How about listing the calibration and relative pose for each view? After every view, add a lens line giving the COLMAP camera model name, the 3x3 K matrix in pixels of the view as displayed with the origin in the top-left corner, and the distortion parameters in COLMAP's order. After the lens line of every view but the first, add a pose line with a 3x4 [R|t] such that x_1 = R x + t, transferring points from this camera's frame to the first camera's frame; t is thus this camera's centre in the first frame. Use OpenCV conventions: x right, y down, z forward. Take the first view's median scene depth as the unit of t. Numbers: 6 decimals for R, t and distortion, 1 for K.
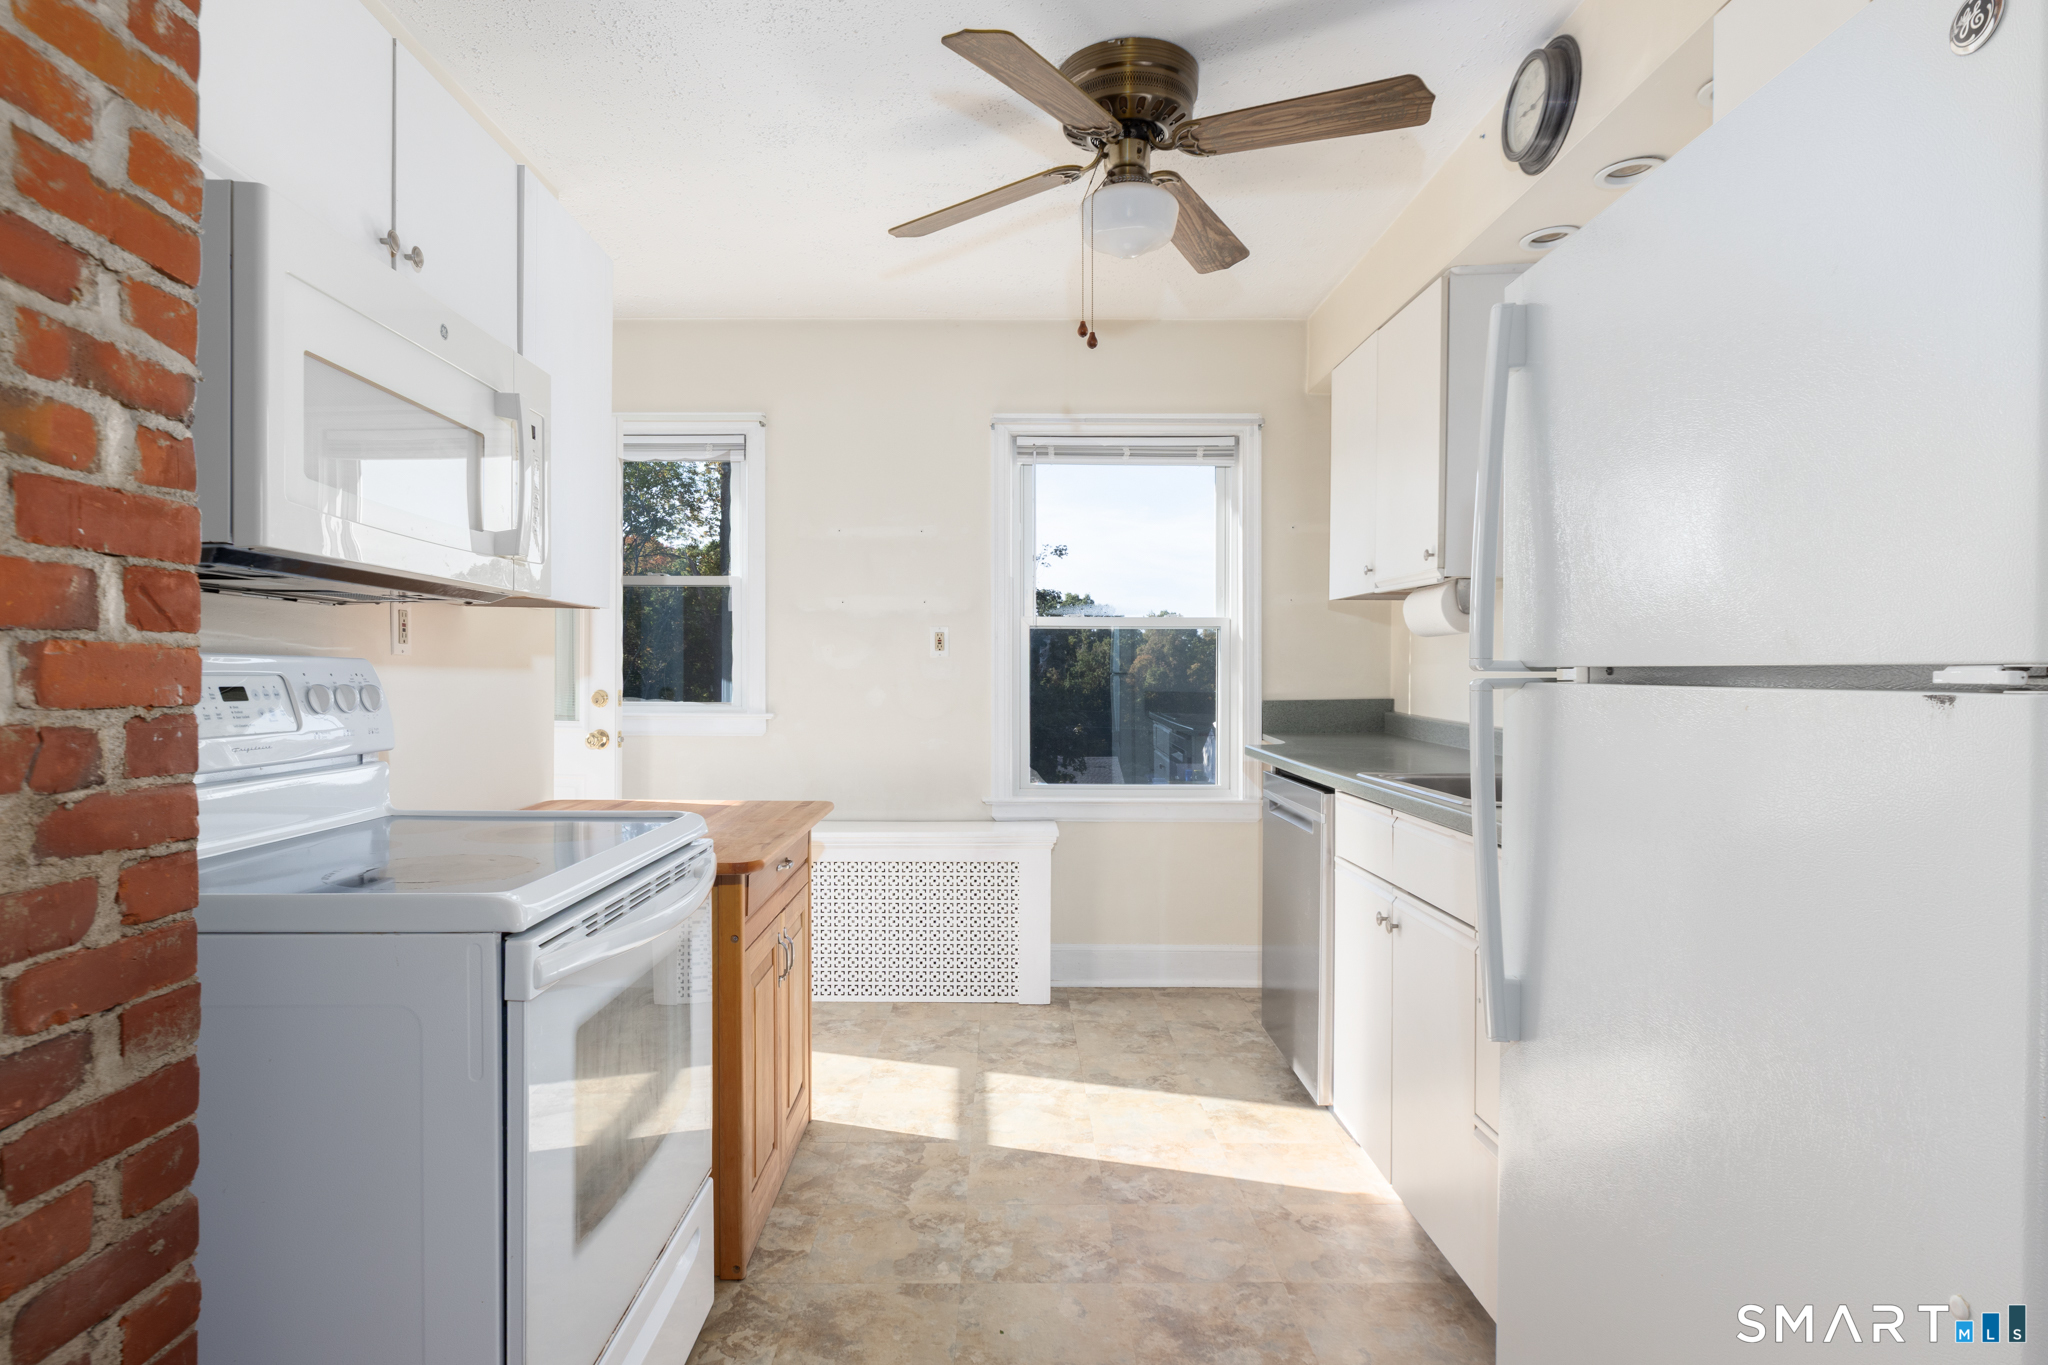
lens RADIAL K [[1090.3, 0, 1024.0], [0, 1090.3, 682.5], [0, 0, 1]] dist [-0.003067, 0.000124]
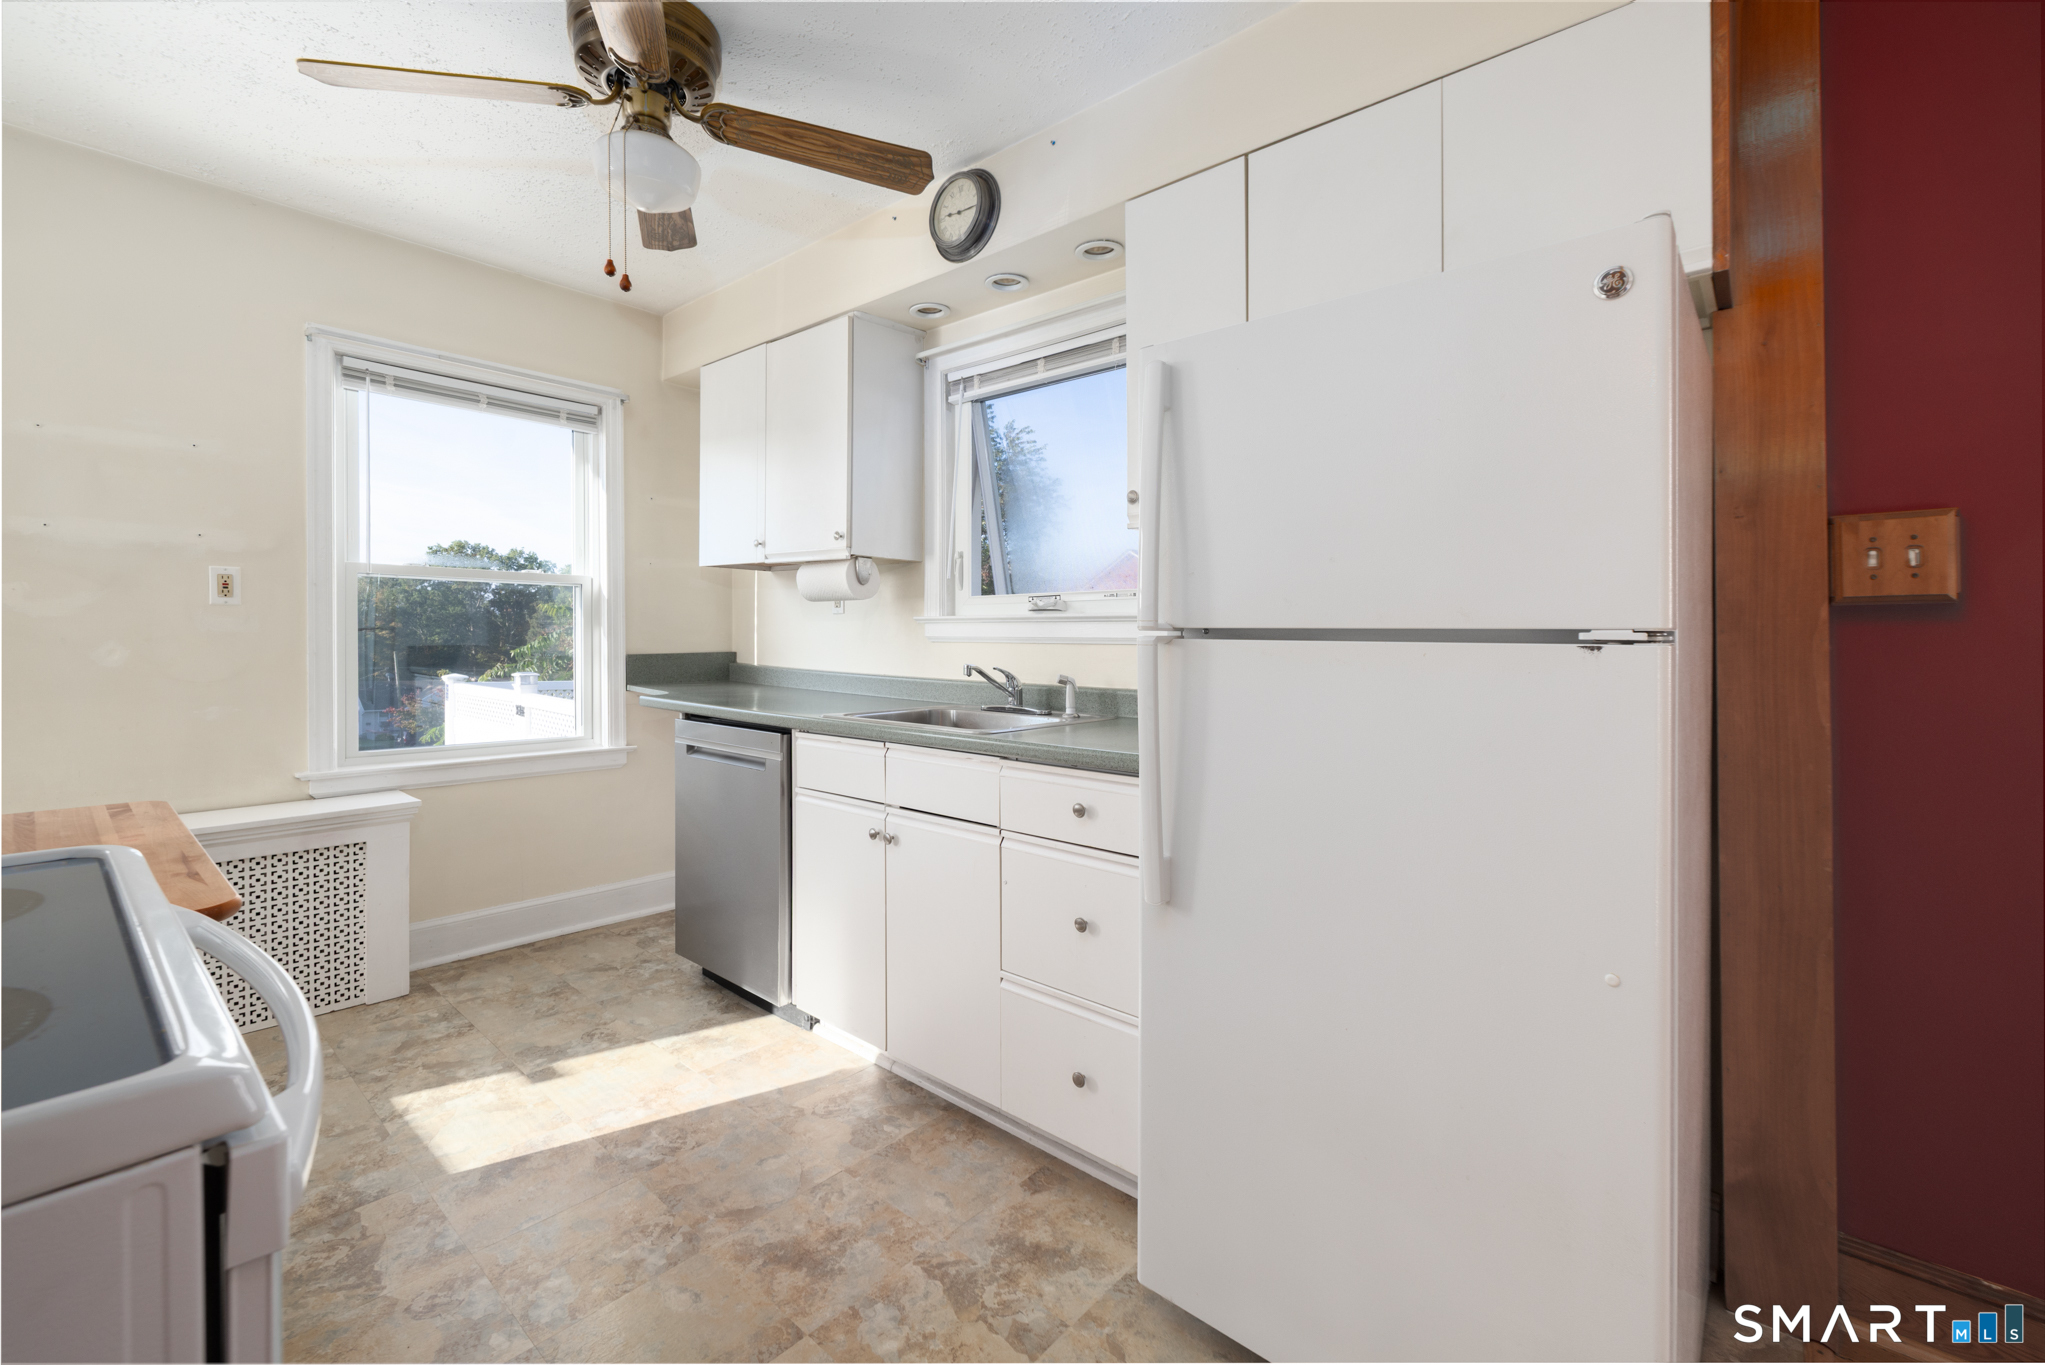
lens RADIAL K [[858.3, 0, 1024.8], [0, 858.3, 631.5], [0, 0, 1]] dist [0.002705, 0.000122]
pose [[0.666884, 0.010574, 0.745086, -0.209814], [-0.004565, 0.999939, -0.010106, 0.000707], [-0.745147, 0.003338, 0.666892, 0.181926]]
